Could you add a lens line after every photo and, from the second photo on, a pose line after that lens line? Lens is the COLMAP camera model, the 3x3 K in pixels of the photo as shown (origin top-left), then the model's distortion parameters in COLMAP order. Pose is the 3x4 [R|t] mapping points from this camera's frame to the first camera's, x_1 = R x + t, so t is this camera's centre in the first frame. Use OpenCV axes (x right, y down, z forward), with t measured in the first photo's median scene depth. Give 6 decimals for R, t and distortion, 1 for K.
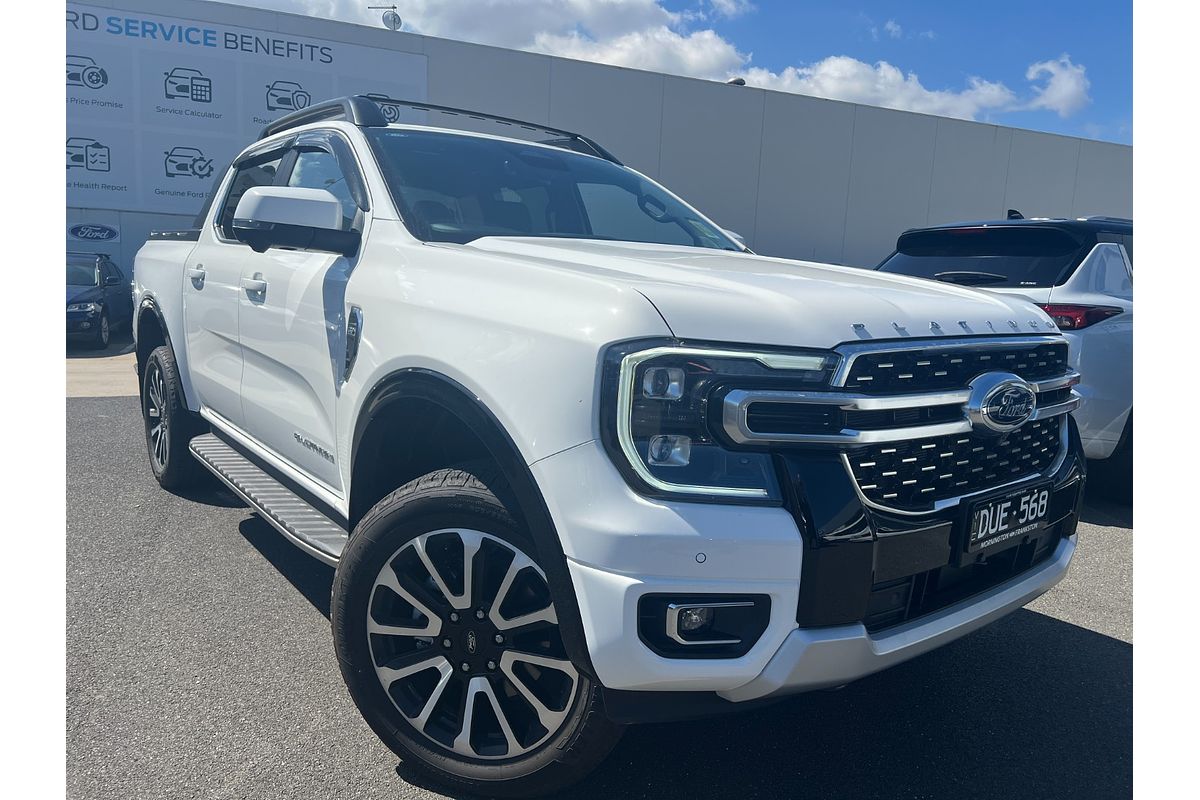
lens RADIAL K [[830.2, 0, 604.0], [0, 830.2, 387.6], [0, 0, 1]] dist [0.008160, -0.003169]
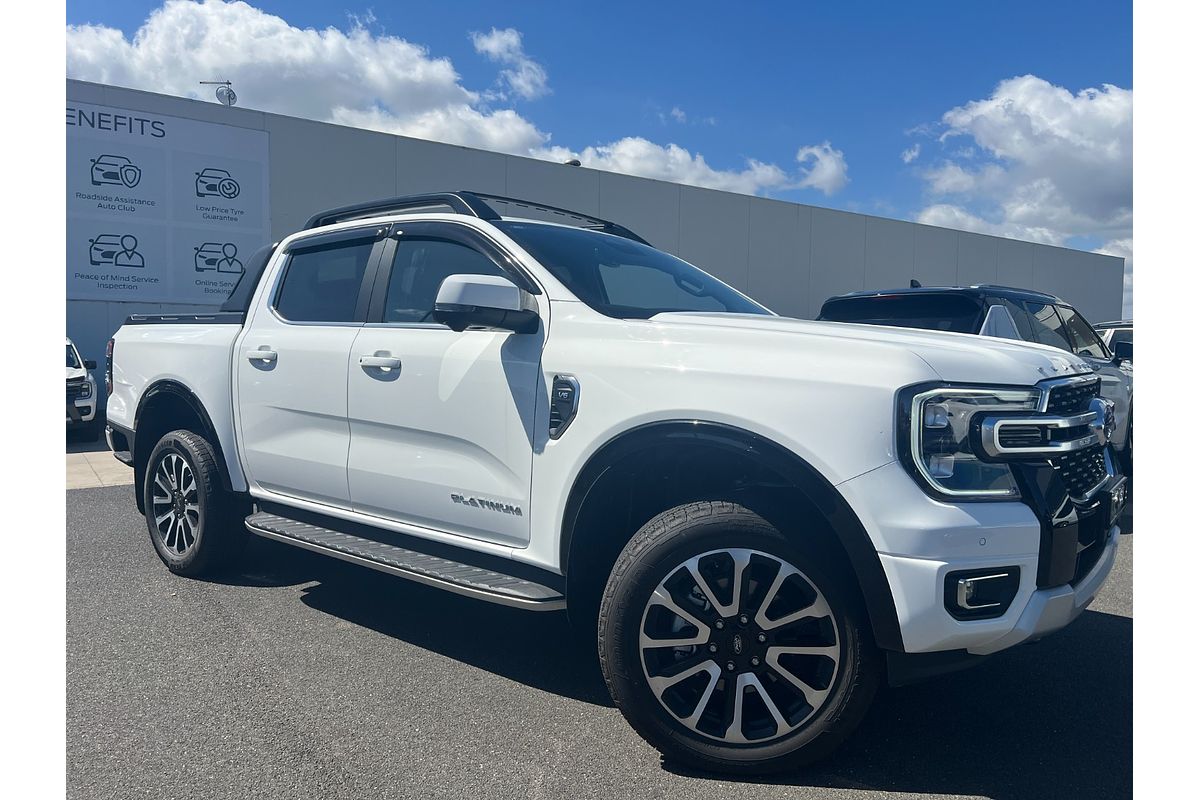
lens RADIAL K [[830.2, 0, 604.0], [0, 830.2, 387.6], [0, 0, 1]] dist [0.008160, -0.003169]
pose [[0.975581, -0.044038, 0.215182, -0.557972], [0.061903, 0.995108, -0.076998, 0.014816], [-0.210738, 0.088438, 0.973534, -0.158840]]
